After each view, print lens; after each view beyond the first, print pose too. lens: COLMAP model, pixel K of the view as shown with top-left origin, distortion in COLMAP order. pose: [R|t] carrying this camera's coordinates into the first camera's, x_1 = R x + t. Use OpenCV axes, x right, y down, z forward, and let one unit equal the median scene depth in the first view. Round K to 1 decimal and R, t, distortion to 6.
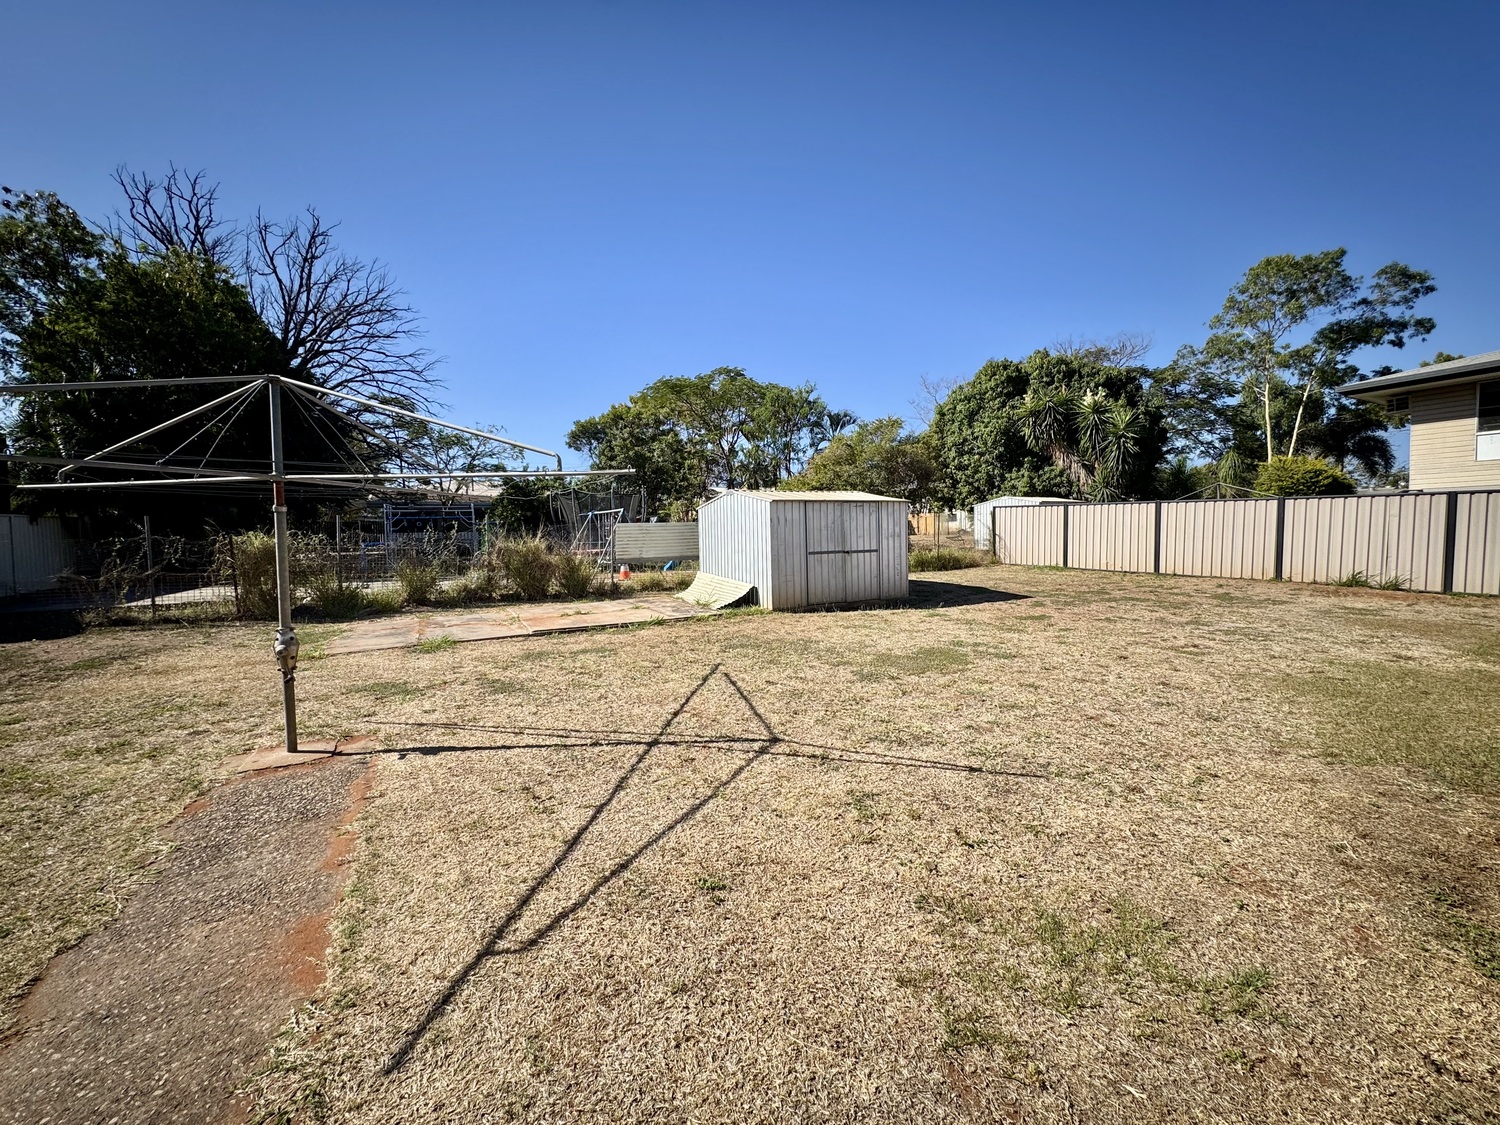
lens RADIAL K [[599.0, 0, 752.3], [0, 599.0, 560.2], [0, 0, 1]] dist [-0.001619, -0.000206]
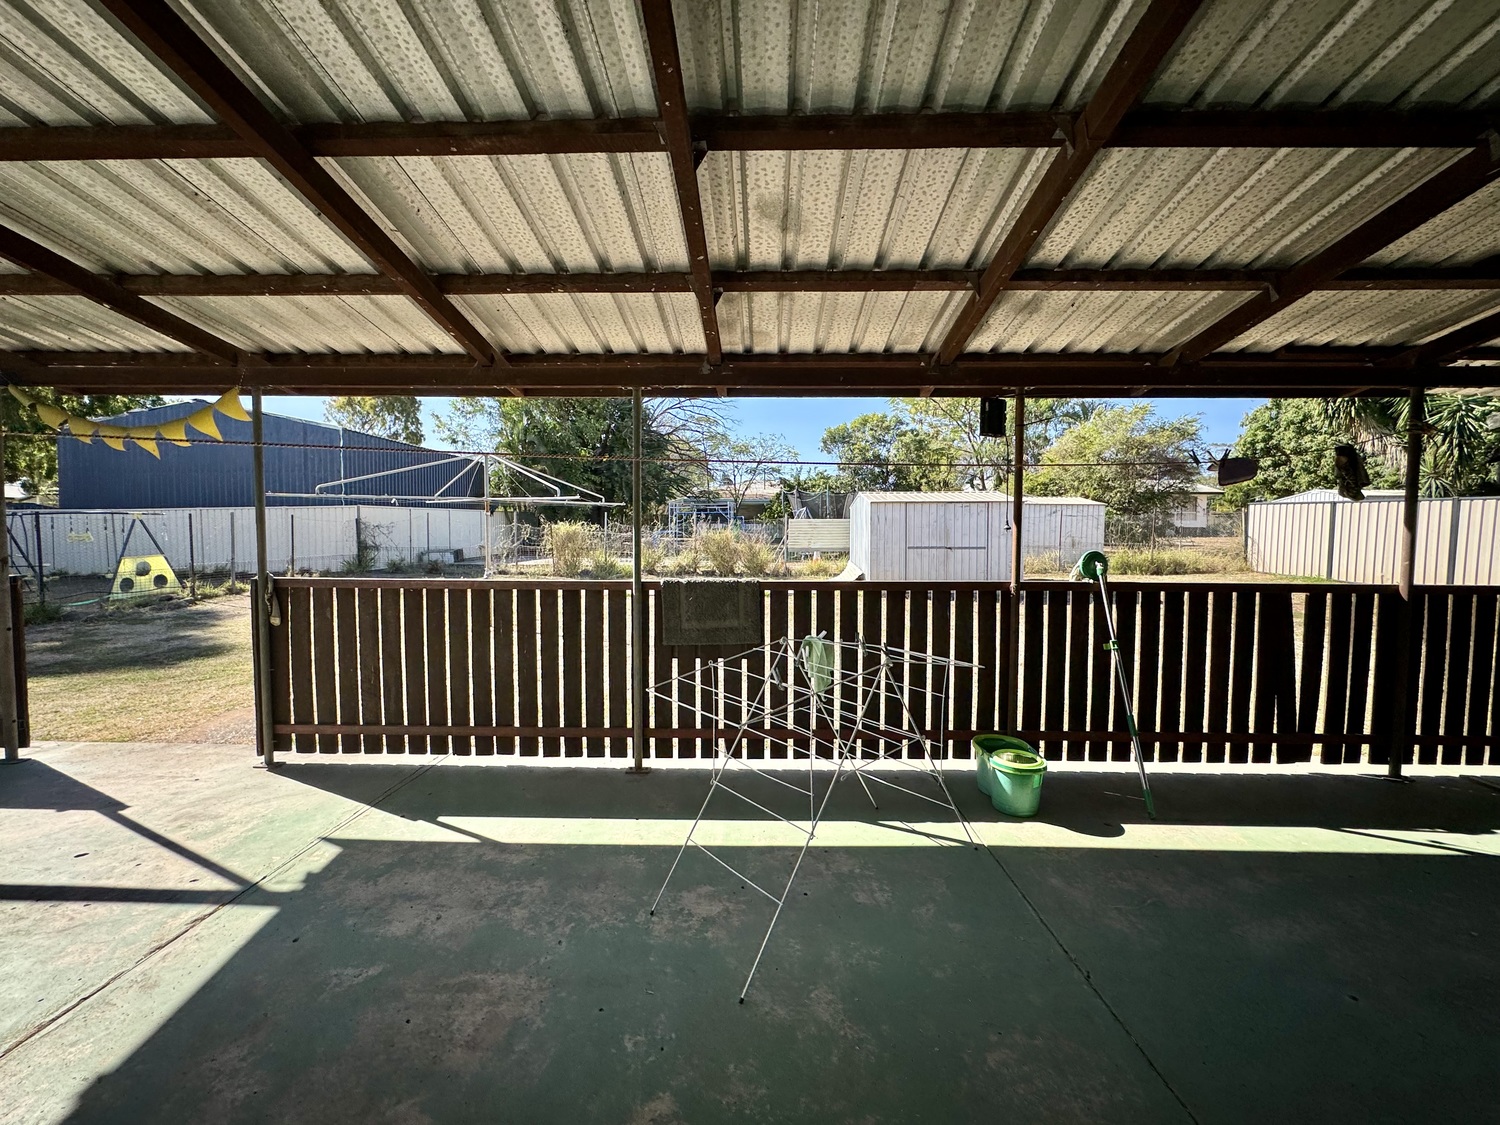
lens RADIAL K [[599.0, 0, 752.3], [0, 599.0, 560.2], [0, 0, 1]] dist [-0.001619, -0.000206]
pose [[0.873169, 0.044693, -0.485365, 0.320961], [-0.039337, 0.999001, 0.021222, -0.000624], [0.485828, 0.000563, 0.874054, -0.116945]]
